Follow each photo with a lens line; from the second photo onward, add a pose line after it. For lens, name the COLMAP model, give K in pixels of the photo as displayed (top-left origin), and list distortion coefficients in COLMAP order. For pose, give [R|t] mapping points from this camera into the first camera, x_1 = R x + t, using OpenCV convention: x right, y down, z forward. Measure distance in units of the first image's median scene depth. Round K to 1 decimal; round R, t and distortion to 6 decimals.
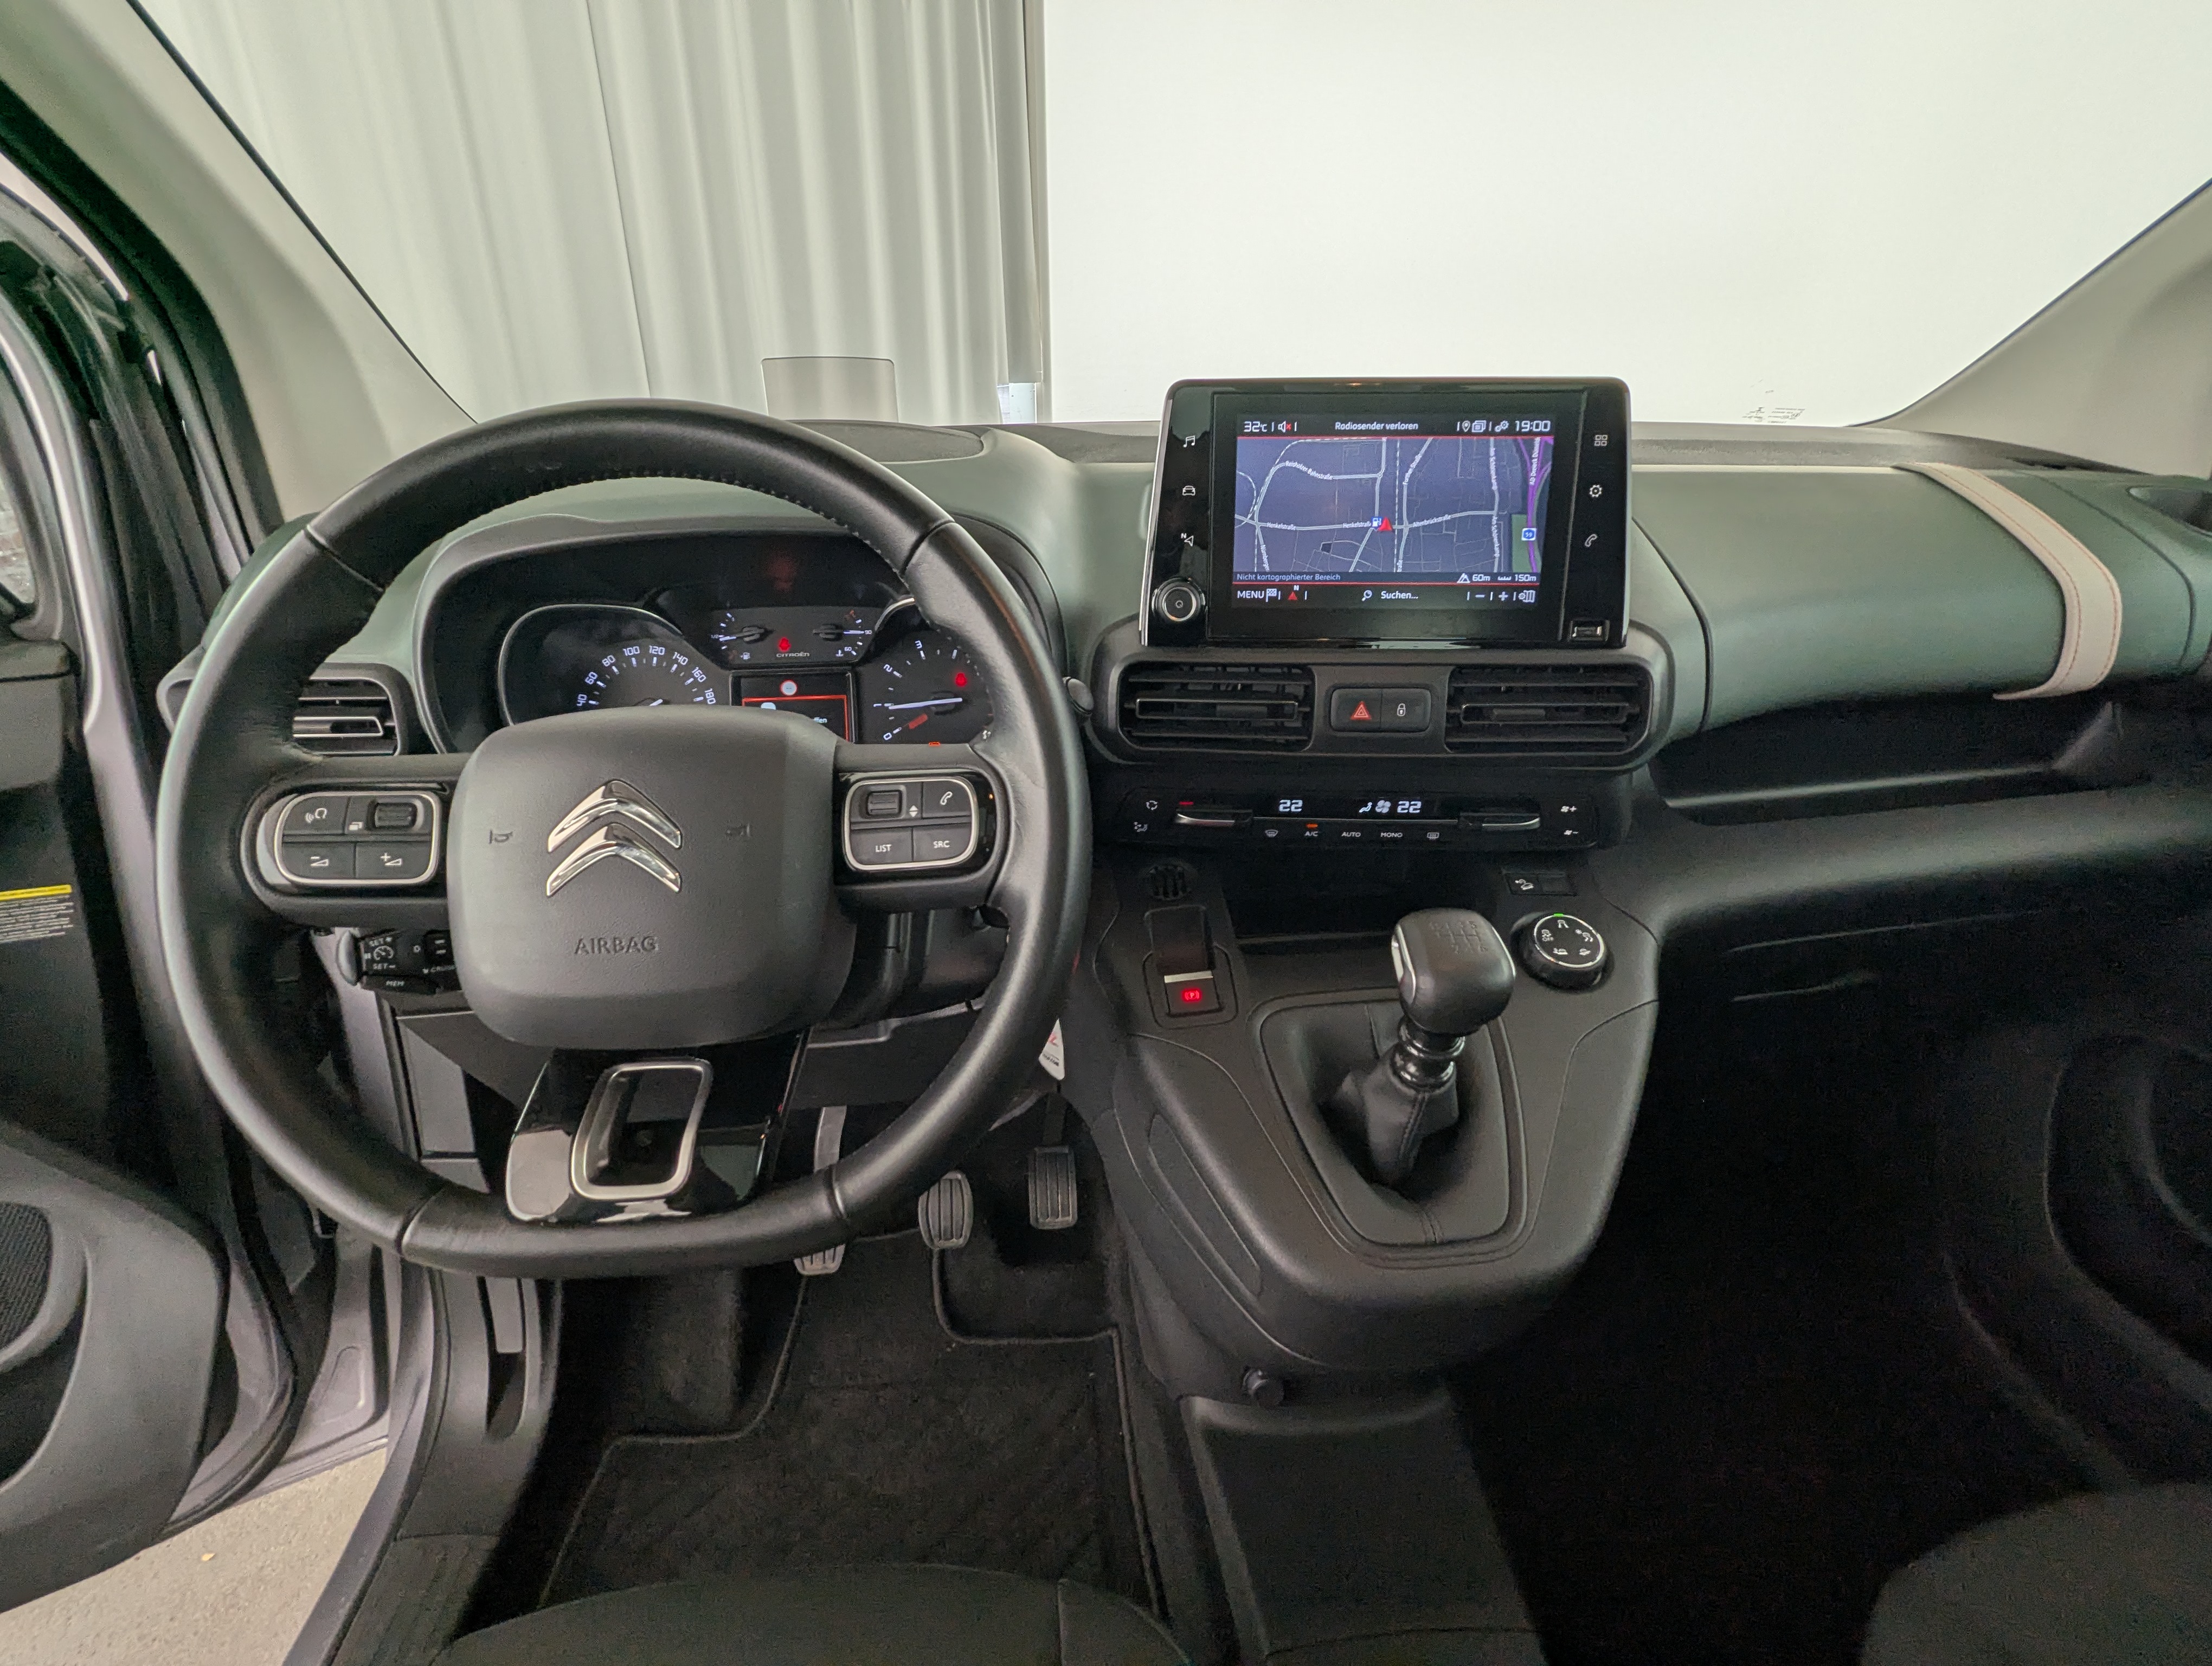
lens RADIAL K [[1006.2, 0, 1107.0], [0, 1006.2, 843.7], [0, 0, 1]] dist [0.001361, 0.000568]
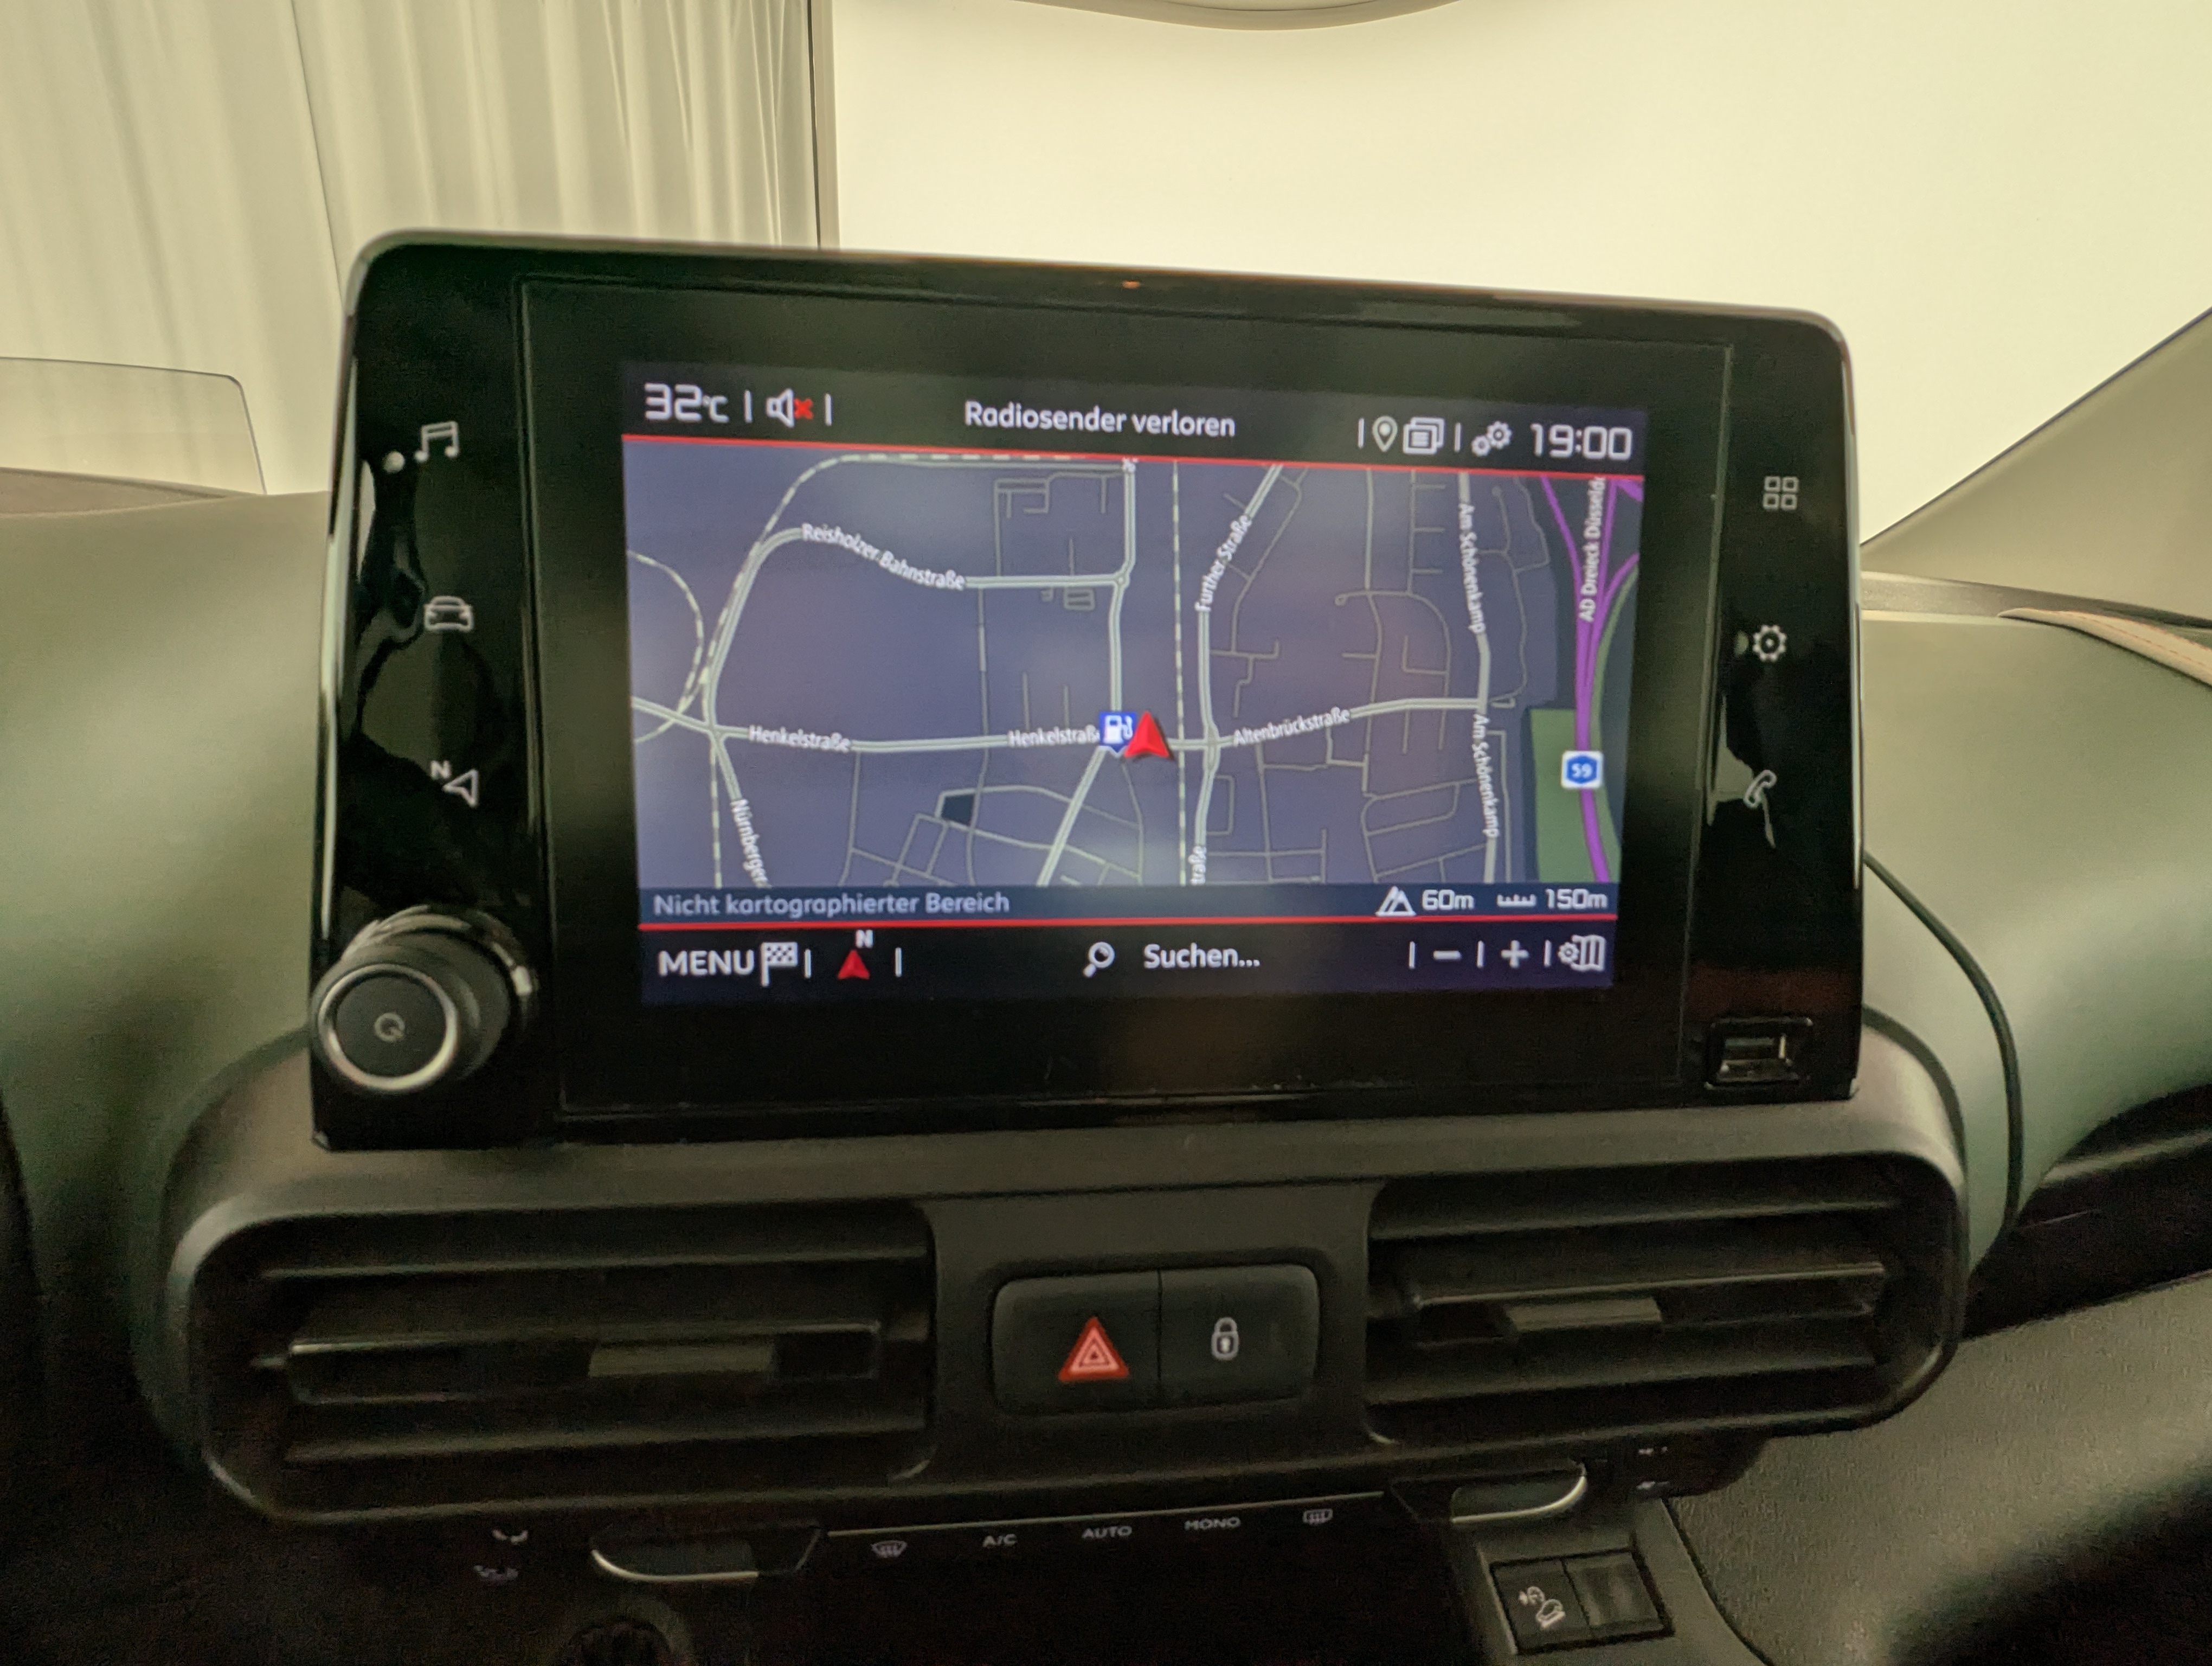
lens RADIAL K [[1006.2, 0, 1073.4], [0, 1006.2, 860.2], [0, 0, 1]] dist [0.001361, 0.000568]
pose [[0.989271, -0.011903, 0.145610, 0.207665], [0.030110, 0.991889, -0.123488, -0.240055], [-0.142959, 0.126548, 0.981605, 0.700459]]
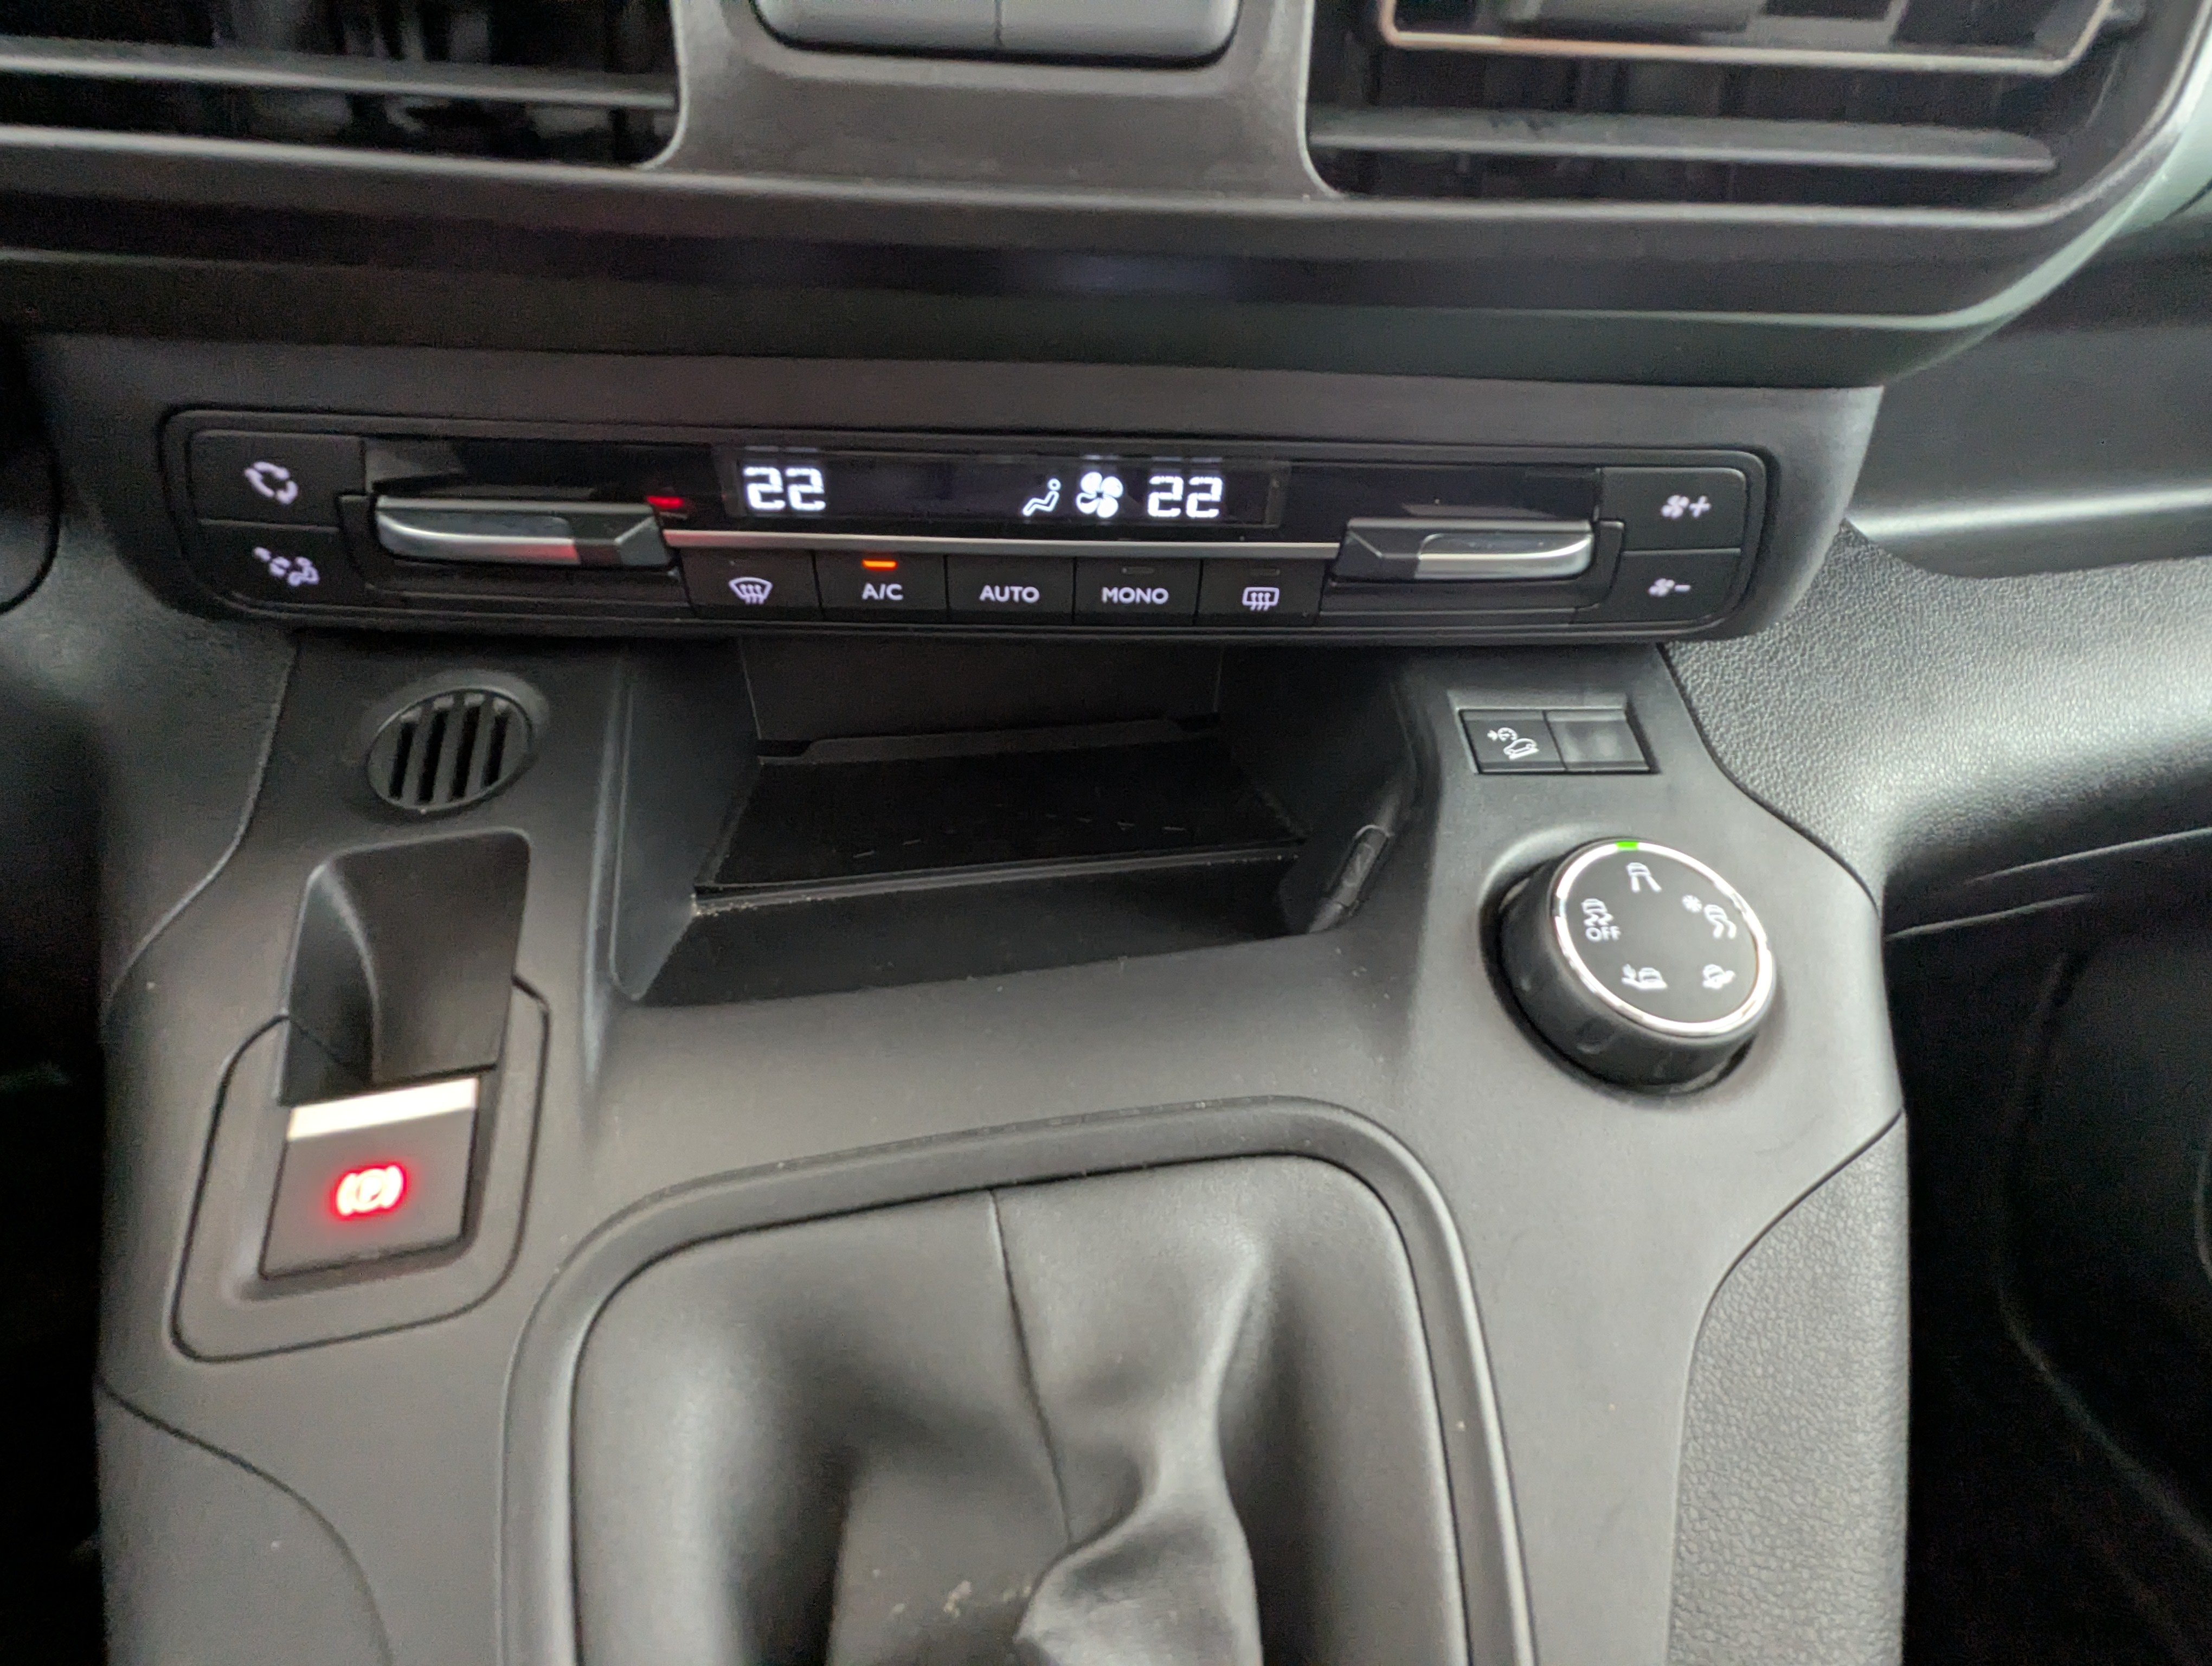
lens RADIAL K [[1006.2, 0, 1086.8], [0, 1006.2, 835.6], [0, 0, 1]] dist [0.001361, 0.000568]
pose [[0.994130, -0.023418, 0.105632, 0.267044], [0.002430, 0.980882, 0.194586, 0.004474], [-0.108169, -0.193187, 0.975181, 0.779072]]
